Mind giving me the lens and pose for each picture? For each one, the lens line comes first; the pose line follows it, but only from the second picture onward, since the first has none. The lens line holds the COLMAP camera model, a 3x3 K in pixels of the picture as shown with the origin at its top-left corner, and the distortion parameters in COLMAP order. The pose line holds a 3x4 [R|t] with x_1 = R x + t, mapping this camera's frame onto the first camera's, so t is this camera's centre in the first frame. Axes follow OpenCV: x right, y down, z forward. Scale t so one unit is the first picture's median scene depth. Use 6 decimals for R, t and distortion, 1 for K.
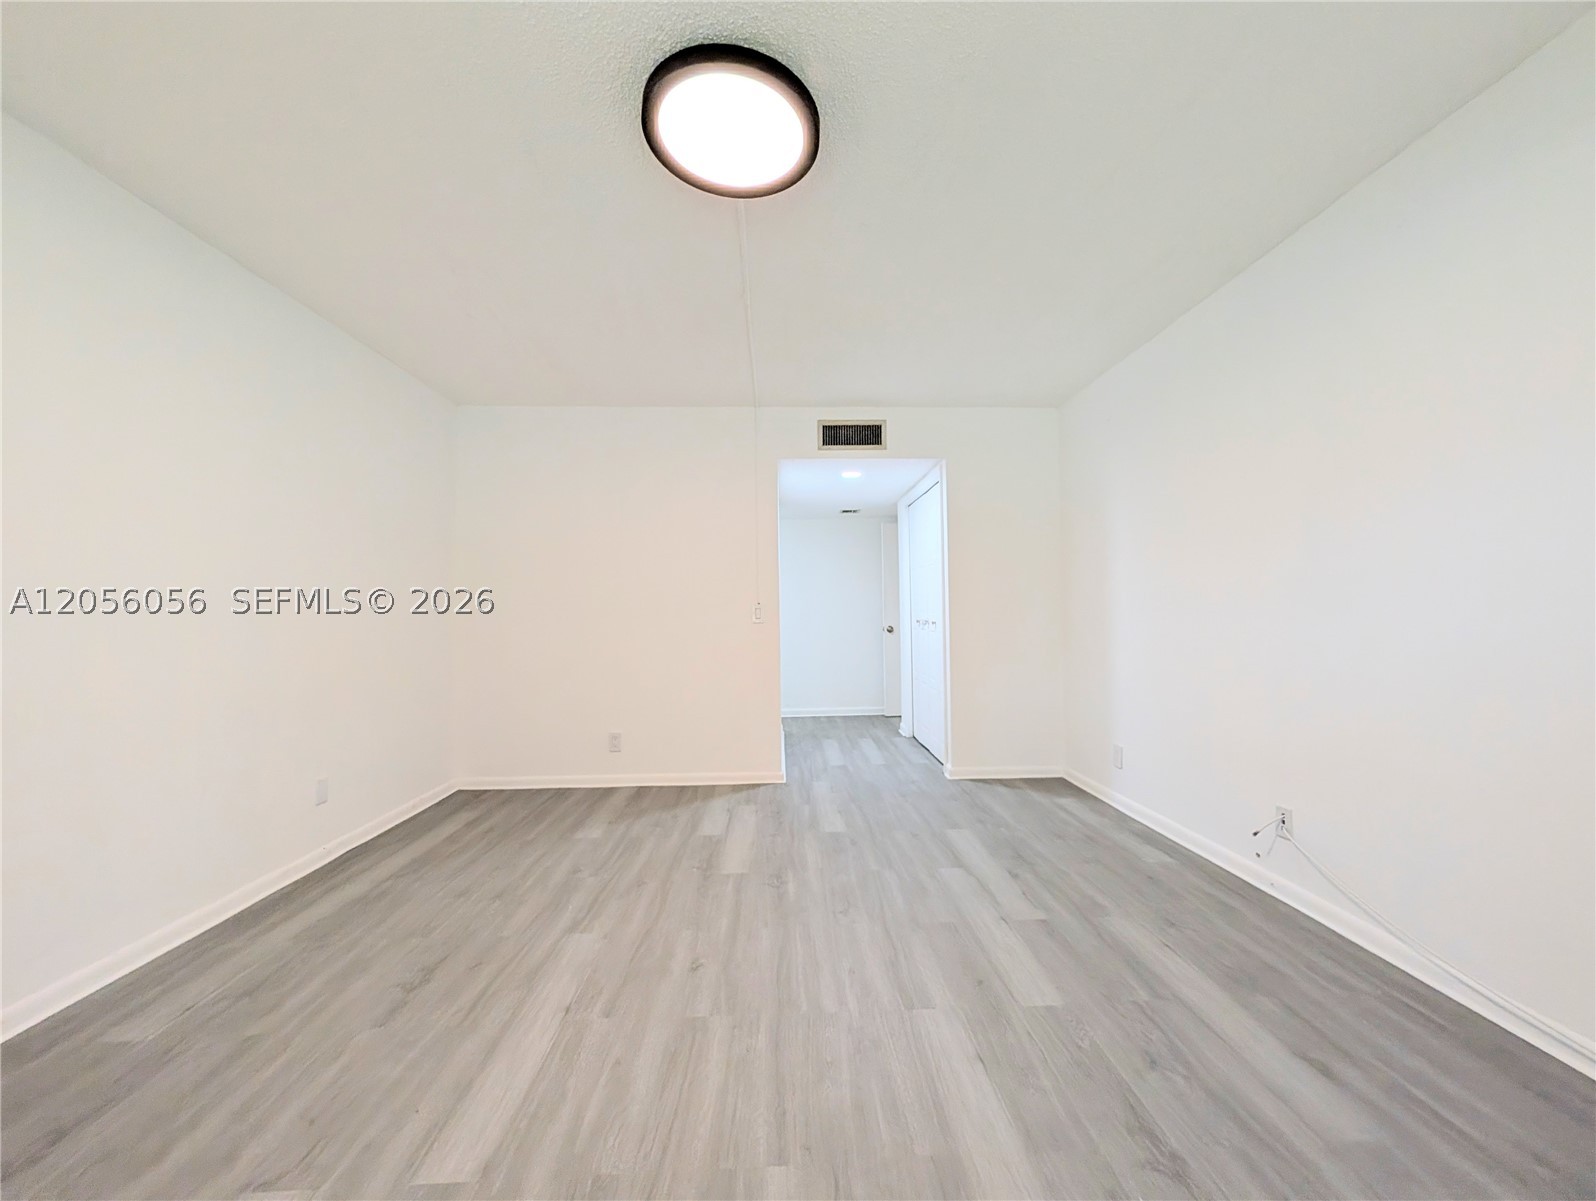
lens RADIAL K [[611.9, 0, 796.8], [0, 611.9, 604.7], [0, 0, 1]] dist [-0.000604, 0.001099]
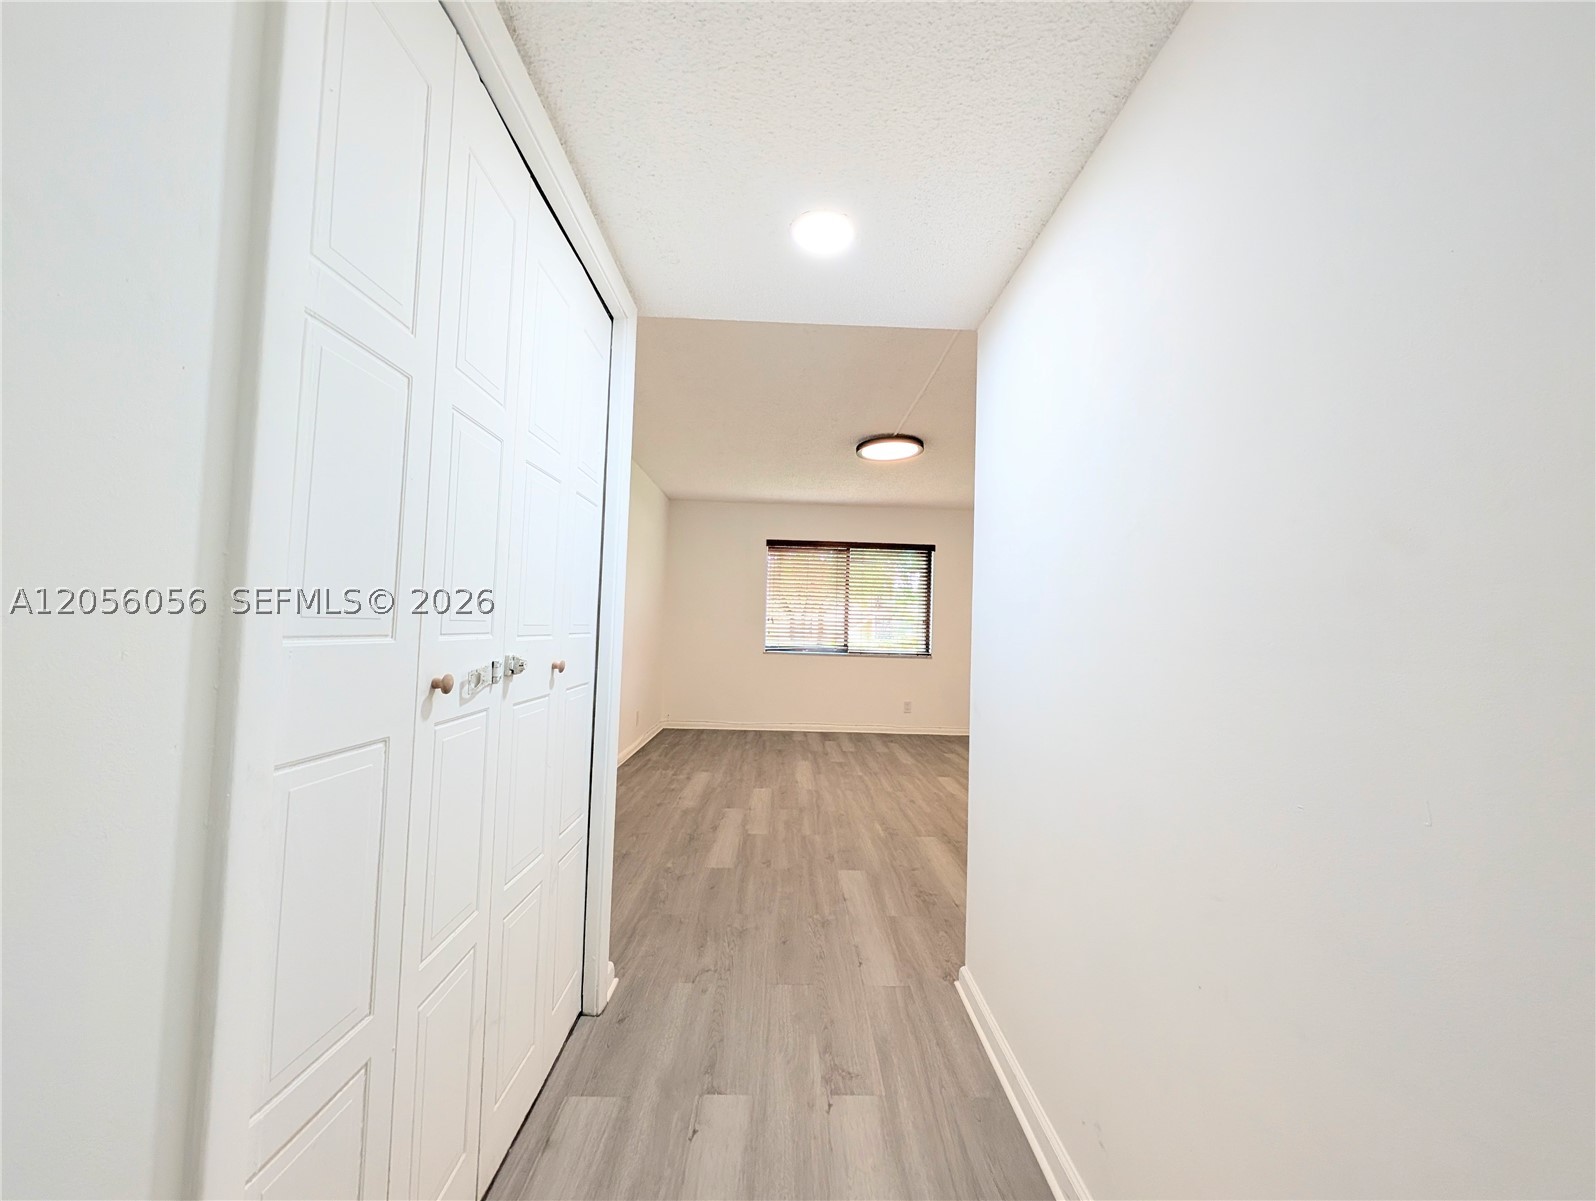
lens RADIAL K [[611.9, 0, 797.9], [0, 611.9, 600.1], [0, 0, 1]] dist [-0.000604, 0.001099]
pose [[-0.999851, -0.016681, 0.004426, 0.171650], [-0.016923, 0.997943, -0.061829, 0.023411], [-0.003386, -0.061895, -0.998077, 2.332484]]
